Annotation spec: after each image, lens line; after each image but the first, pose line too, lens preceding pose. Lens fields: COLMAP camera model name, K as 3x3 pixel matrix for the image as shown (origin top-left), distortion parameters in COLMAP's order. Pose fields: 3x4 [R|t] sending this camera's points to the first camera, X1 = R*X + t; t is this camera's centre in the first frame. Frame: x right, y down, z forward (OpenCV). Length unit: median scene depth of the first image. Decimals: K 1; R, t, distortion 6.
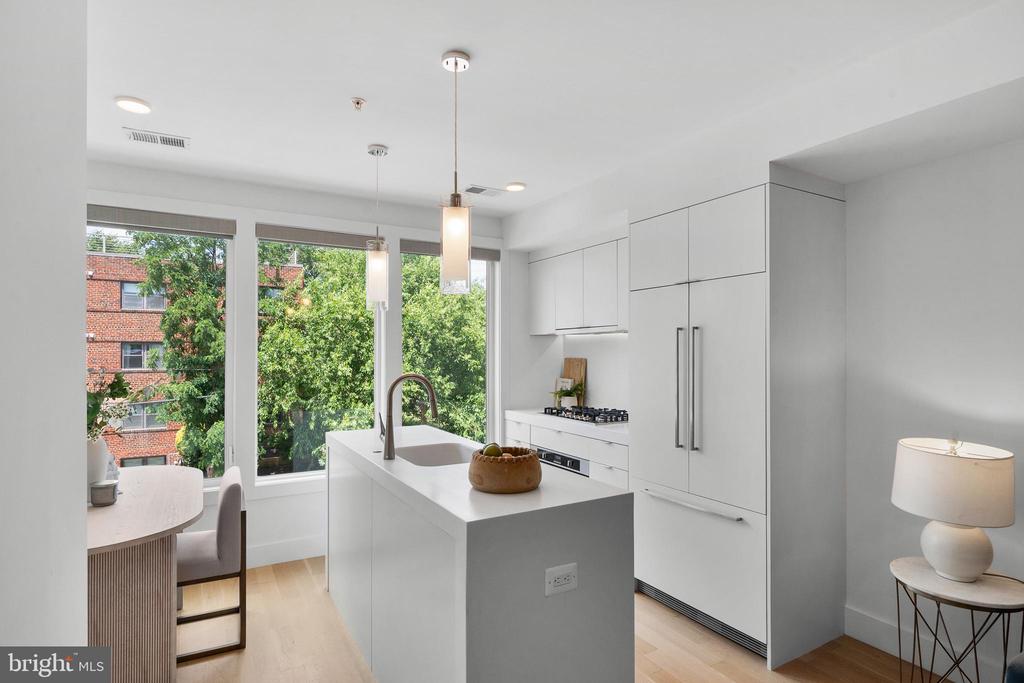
lens RADIAL K [[549.0, 0, 511.9], [0, 549.0, 348.2], [0, 0, 1]] dist [0.002361, 0.000256]
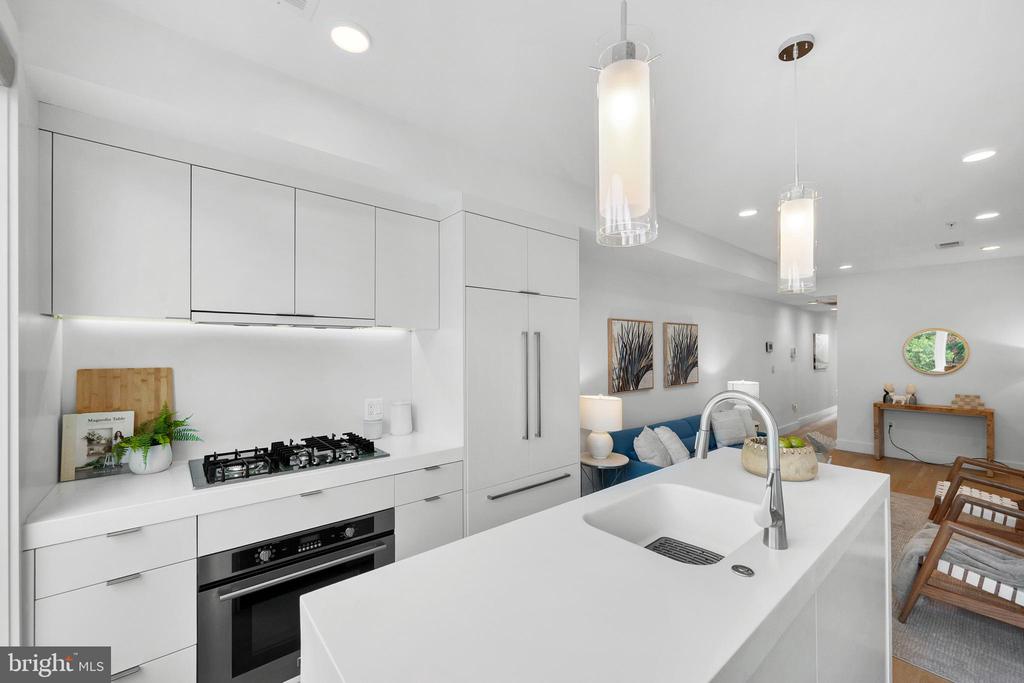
lens RADIAL K [[421.8, 0, 524.7], [0, 421.8, 347.4], [0, 0, 1]] dist [0.016357, -0.006014]
pose [[-0.187430, 0.010930, 0.982217, -0.332533], [-0.006636, 0.999901, -0.012393, 0.001514], [-0.982256, -0.008841, -0.187339, 0.719466]]
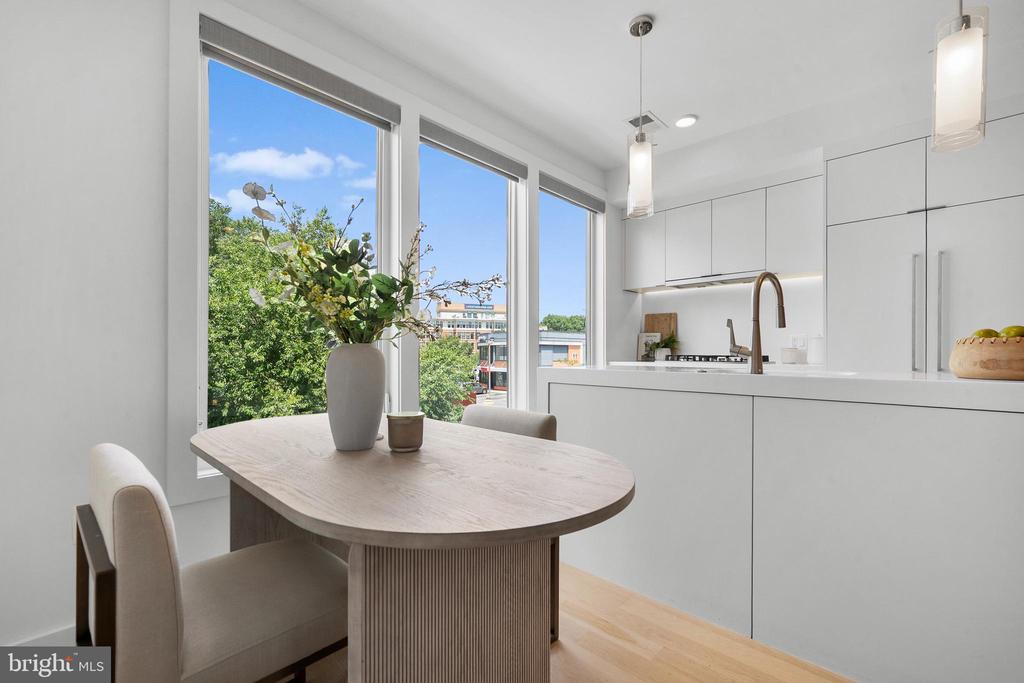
lens RADIAL K [[446.9, 0, 510.9], [0, 446.9, 354.3], [0, 0, 1]] dist [0.001089, 0.000100]
pose [[0.956833, -0.001354, 0.290637, -0.412970], [-0.001613, 0.999949, 0.009971, 0.088415], [-0.290635, -0.010010, 0.956782, 0.257163]]
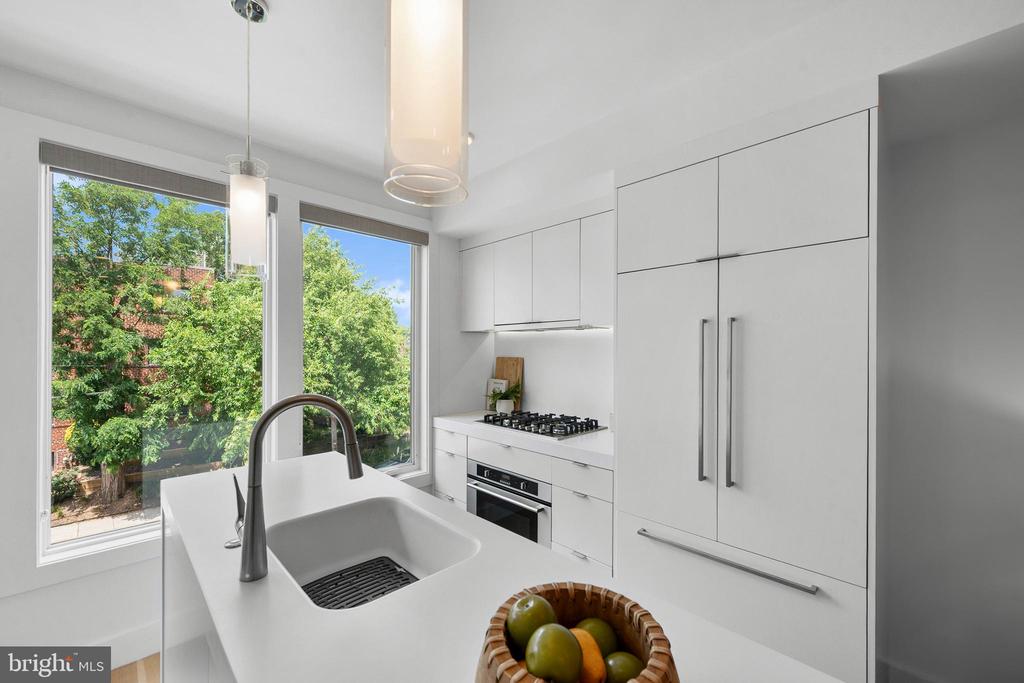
lens RADIAL K [[409.5, 0, 518.2], [0, 409.5, 350.9], [0, 0, 1]] dist [0.002105, -0.005043]
pose [[0.965255, 0.004691, 0.261266, -0.051494], [-0.006882, 0.999948, 0.007474, 0.001825], [-0.261217, -0.009012, 0.965238, 0.328329]]
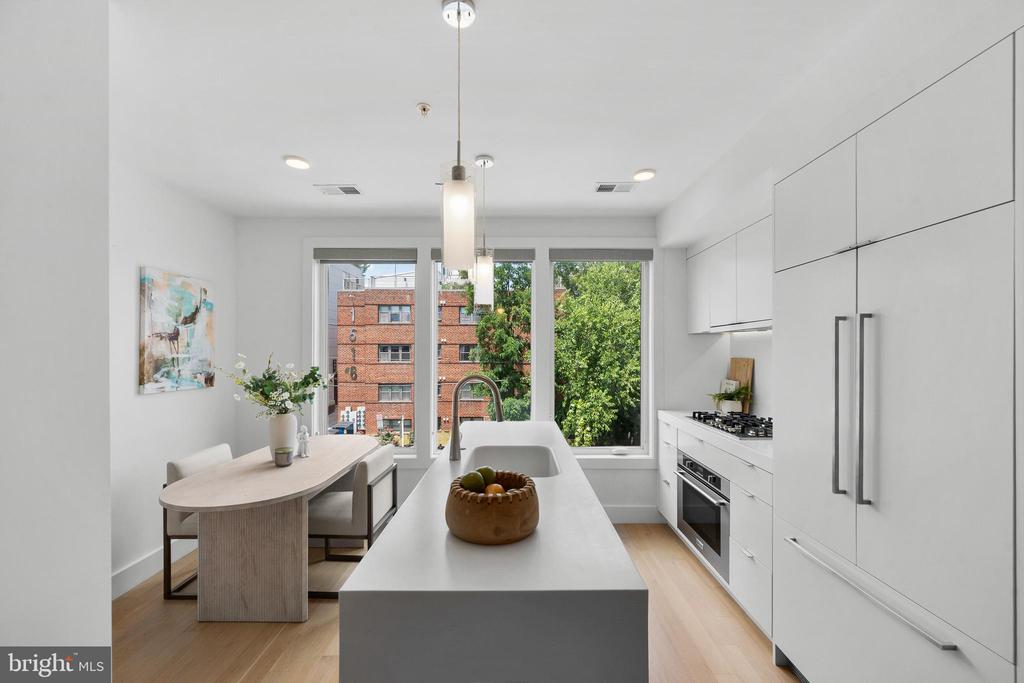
lens RADIAL K [[409.4, 0, 513.5], [0, 409.4, 349.6], [0, 0, 1]] dist [0.002906, 0.000100]
pose [[0.862761, -0.001112, -0.505611, 0.132173], [0.003596, 0.999986, 0.003937, -0.000105], [0.505599, -0.005215, 0.862753, 0.223920]]
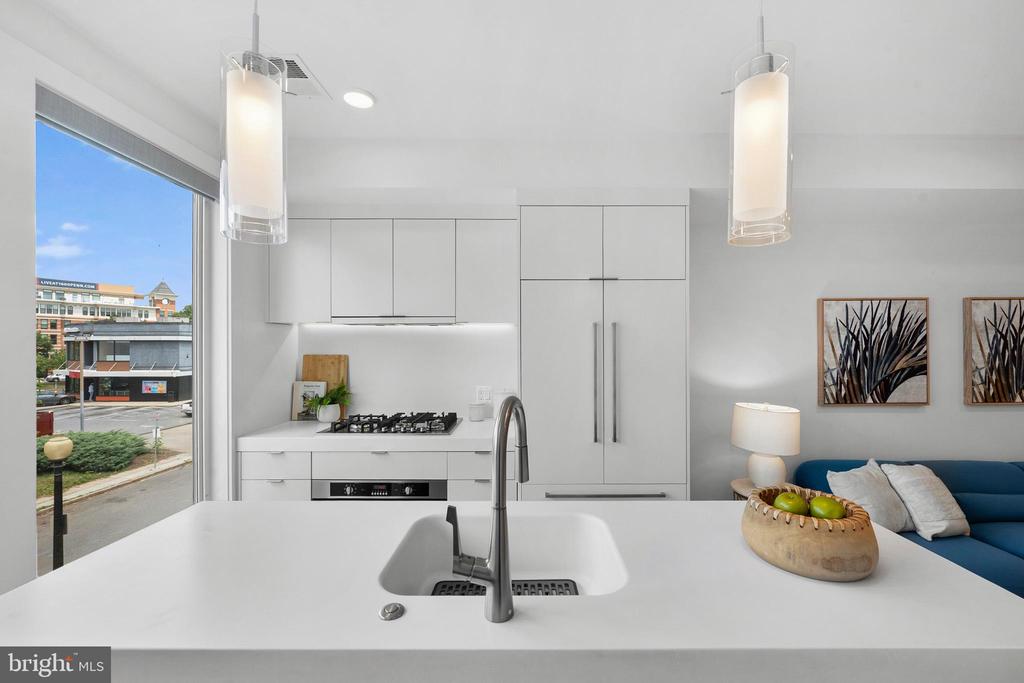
lens RADIAL K [[421.8, 0, 524.7], [0, 421.8, 347.4], [0, 0, 1]] dist [0.016357, -0.006014]
pose [[0.507360, 0.001846, 0.861732, -0.263898], [-0.009089, 0.999954, 0.003209, 0.002810], [-0.861686, -0.009460, 0.507353, 0.446140]]
